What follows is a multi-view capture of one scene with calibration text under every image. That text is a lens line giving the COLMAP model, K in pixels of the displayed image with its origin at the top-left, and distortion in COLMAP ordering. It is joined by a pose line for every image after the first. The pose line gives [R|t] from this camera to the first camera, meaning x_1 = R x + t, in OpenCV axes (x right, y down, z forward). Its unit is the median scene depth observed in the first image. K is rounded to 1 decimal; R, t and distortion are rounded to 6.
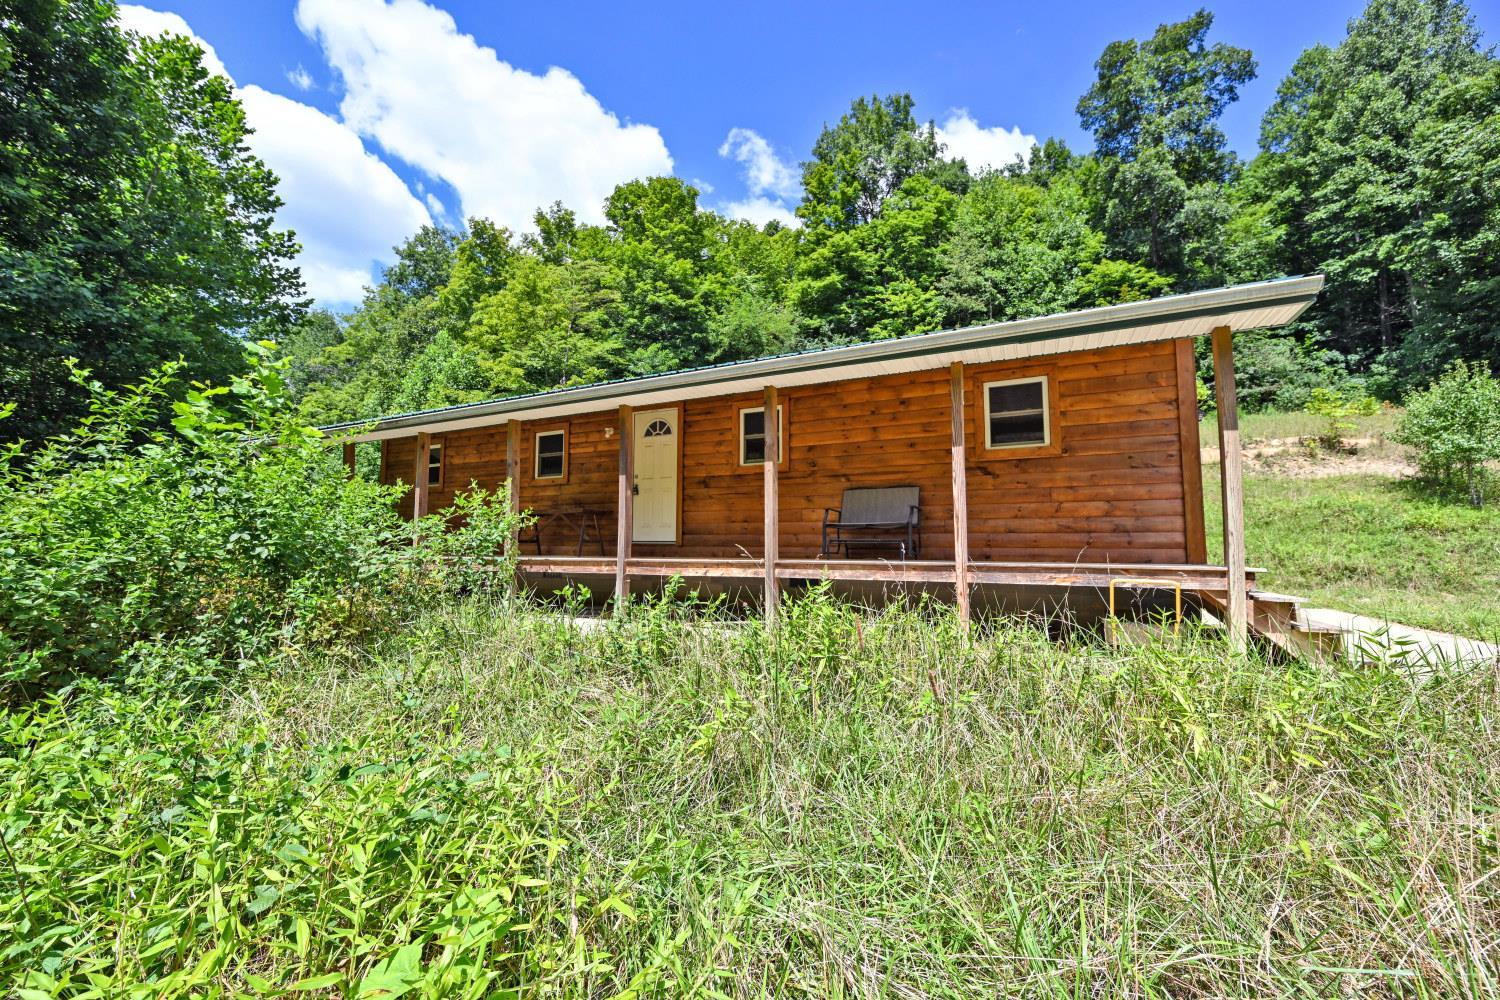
lens RADIAL K [[587.0, 0, 747.8], [0, 587.0, 499.8], [0, 0, 1]] dist [-0.001216, -0.000120]
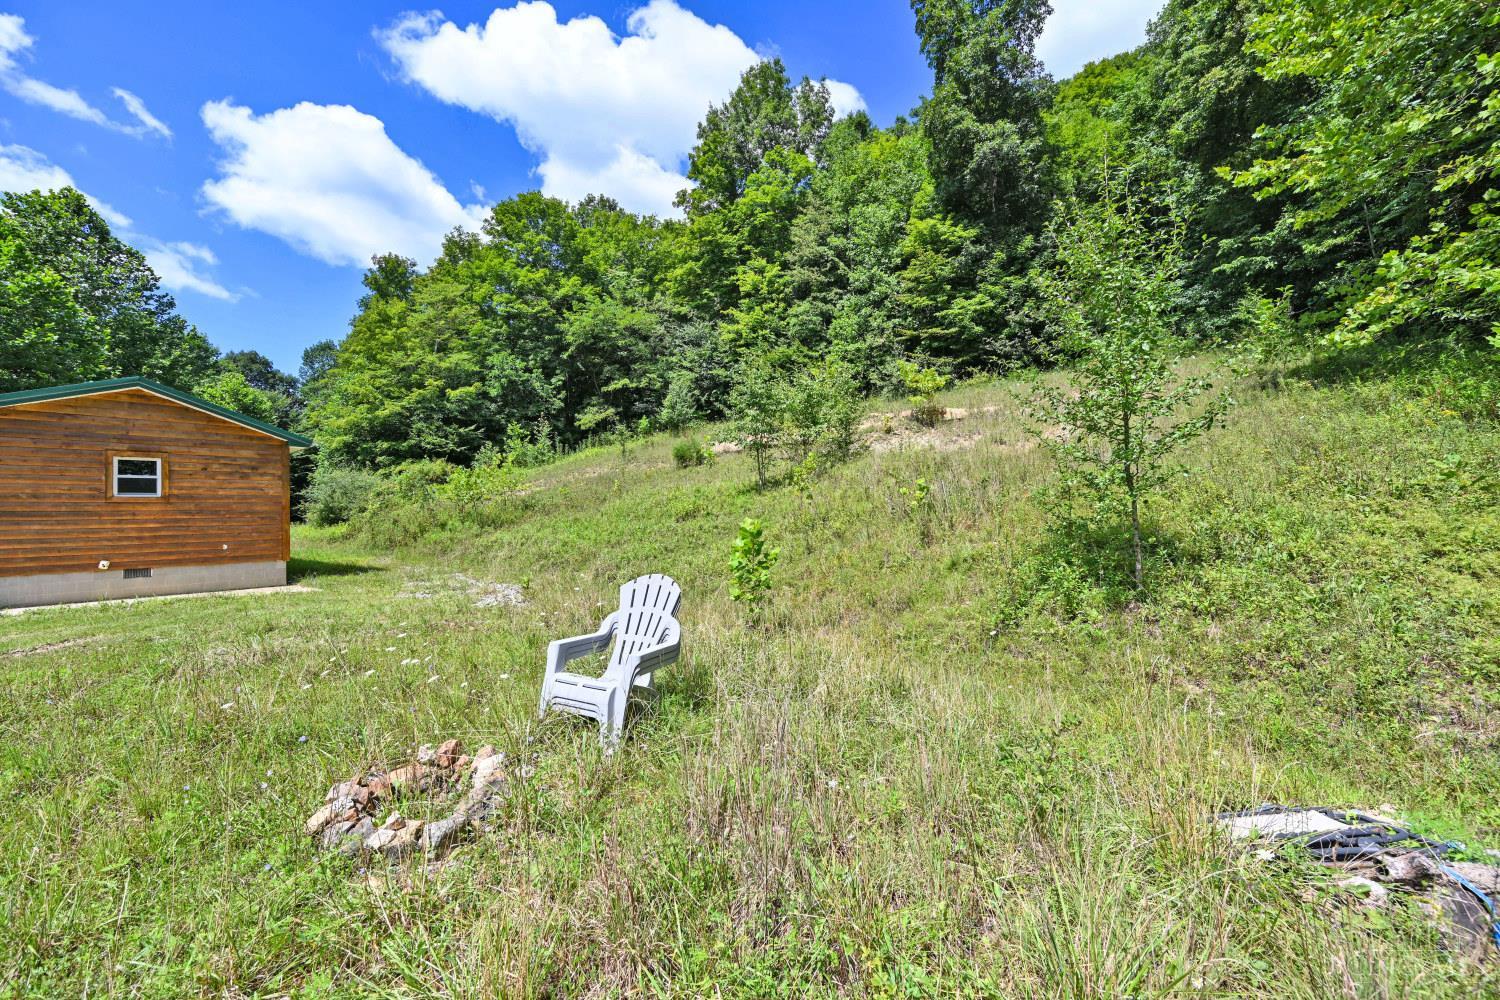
lens RADIAL K [[587.0, 0, 744.2], [0, 587.0, 505.6], [0, 0, 1]] dist [-0.001216, -0.000120]
pose [[0.972465, -0.031540, -0.230904, 0.531887], [0.045989, 0.997288, 0.057462, -0.009601], [0.228465, -0.066498, 0.971278, -0.018752]]
